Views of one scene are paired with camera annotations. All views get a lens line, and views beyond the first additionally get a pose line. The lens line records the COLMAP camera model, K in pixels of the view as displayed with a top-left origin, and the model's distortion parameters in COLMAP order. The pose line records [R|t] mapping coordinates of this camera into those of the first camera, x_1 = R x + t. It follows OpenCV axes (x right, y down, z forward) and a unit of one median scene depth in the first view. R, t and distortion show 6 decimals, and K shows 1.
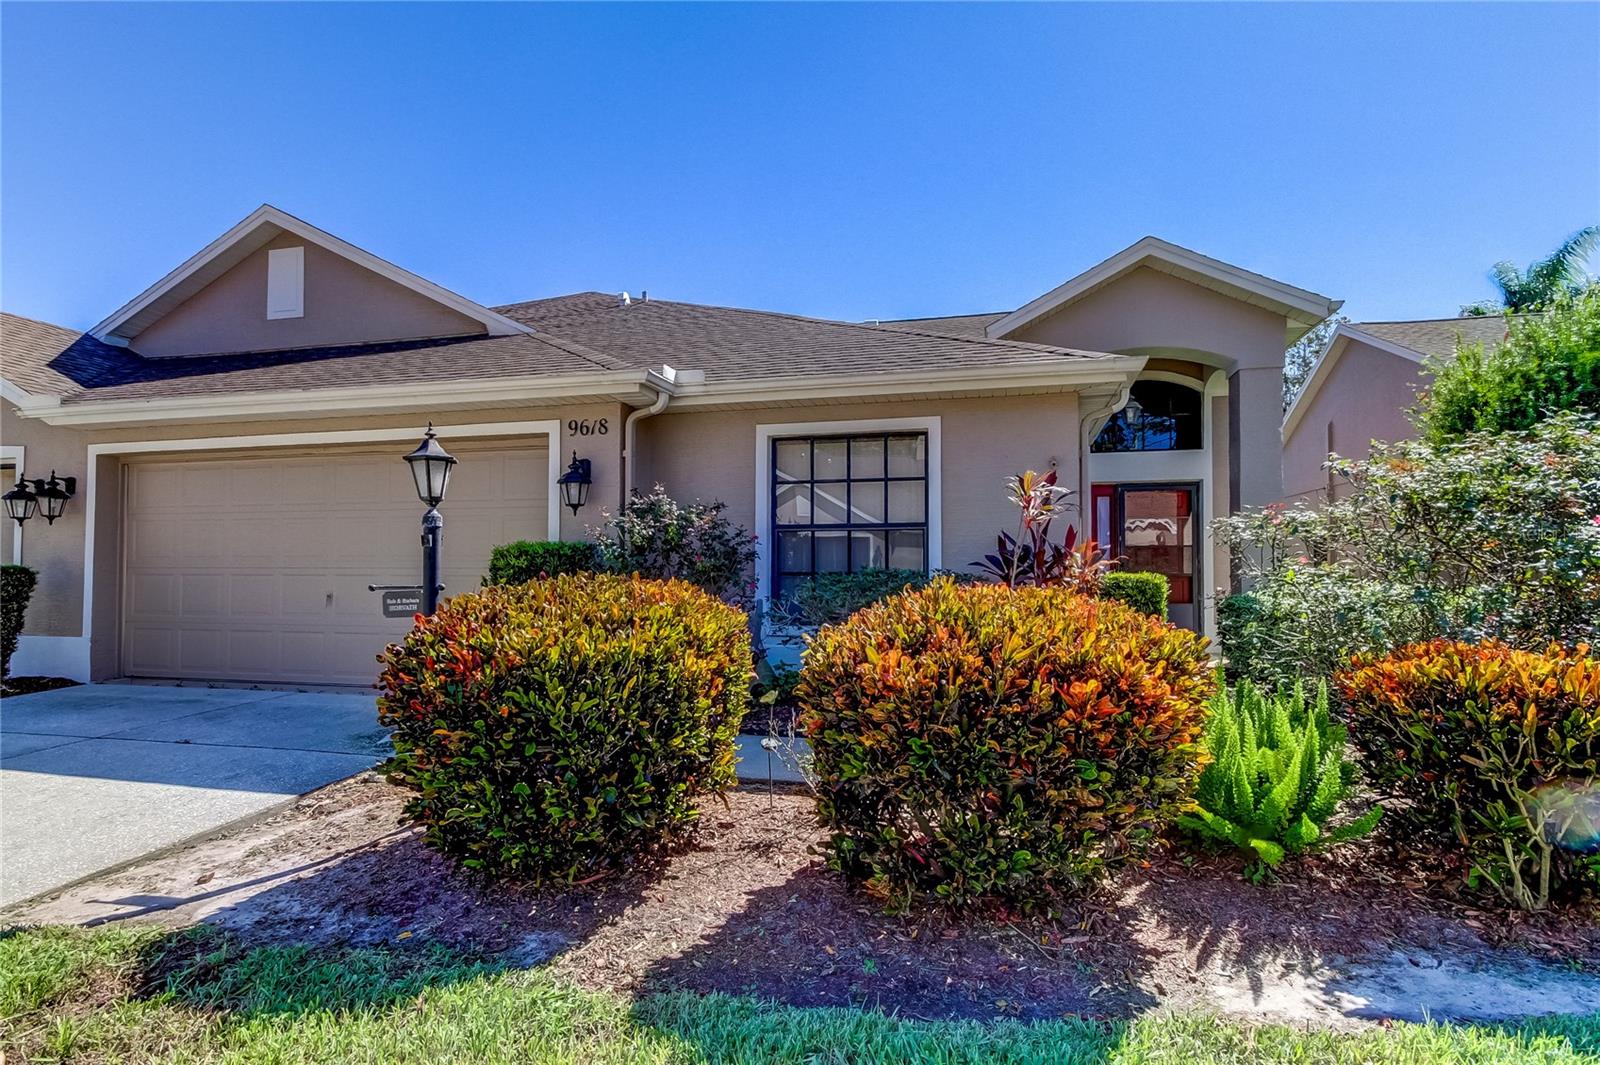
lens RADIAL K [[746.4, 0, 799.7], [0, 746.4, 538.4], [0, 0, 1]] dist [0.022154, 0.001881]
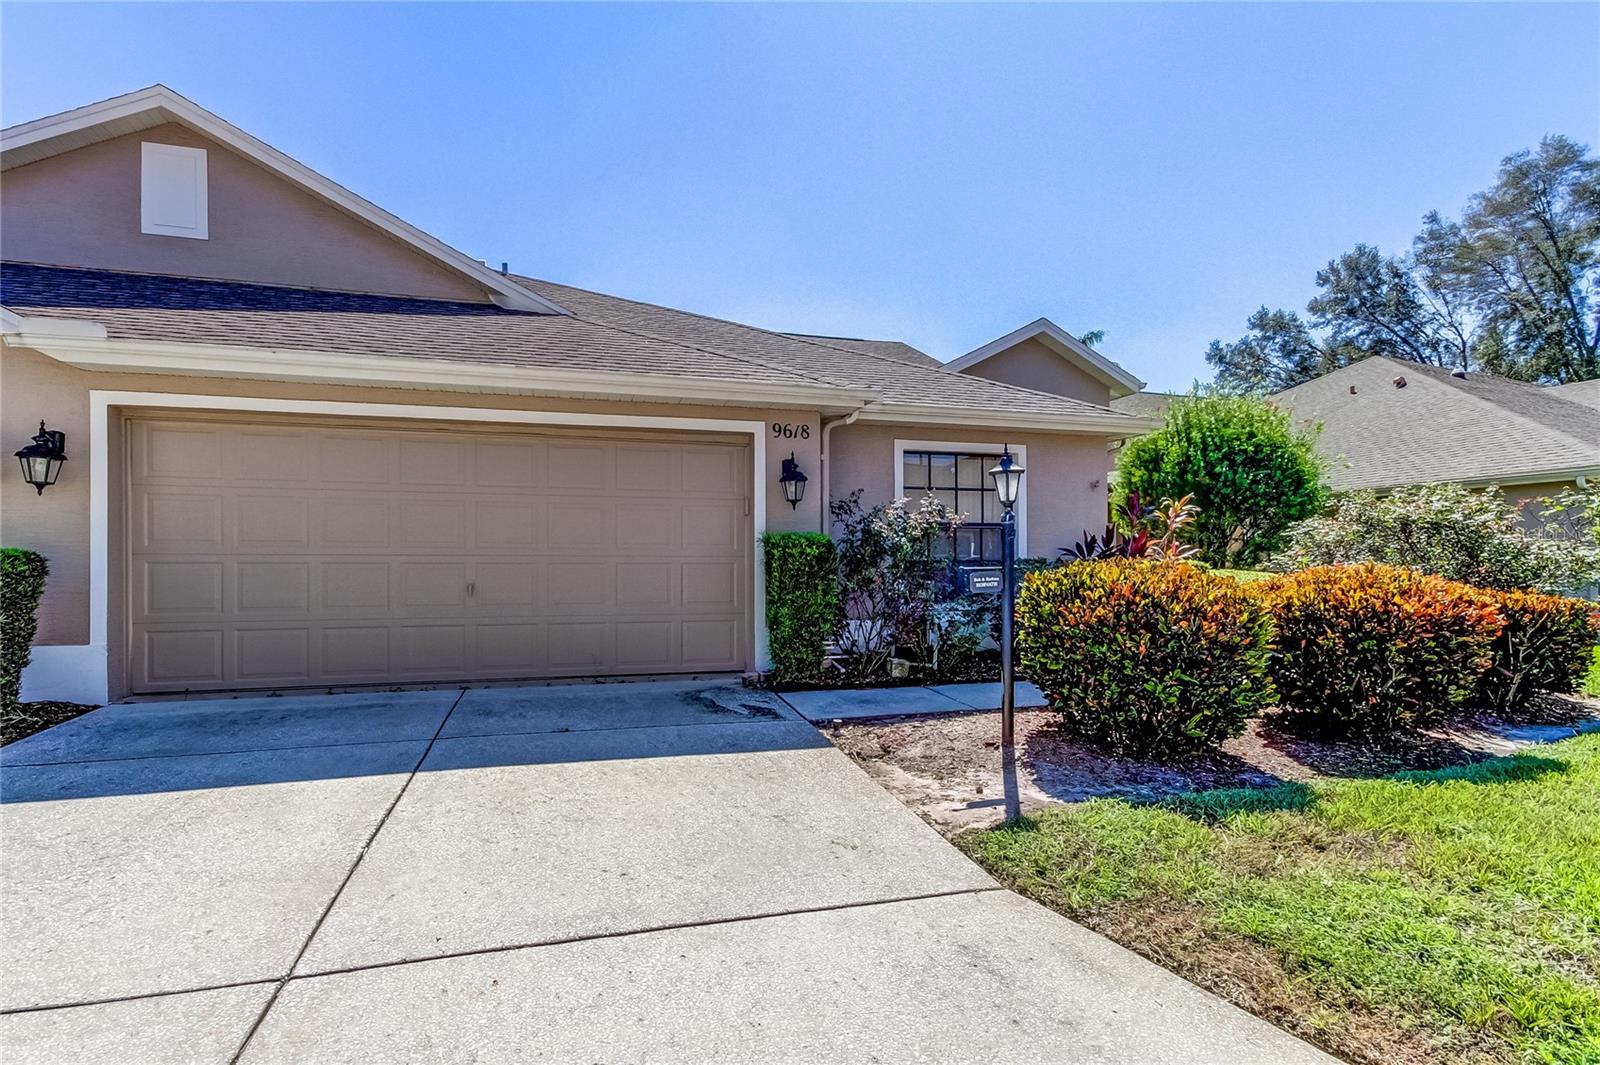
lens RADIAL K [[746.4, 0, 790.3], [0, 746.4, 536.4], [0, 0, 1]] dist [0.022154, 0.001881]
pose [[0.879685, 0.016457, 0.475273, -0.790020], [-0.019633, 0.999806, 0.001719, 0.007396], [-0.475152, -0.010843, 0.879837, 0.010460]]
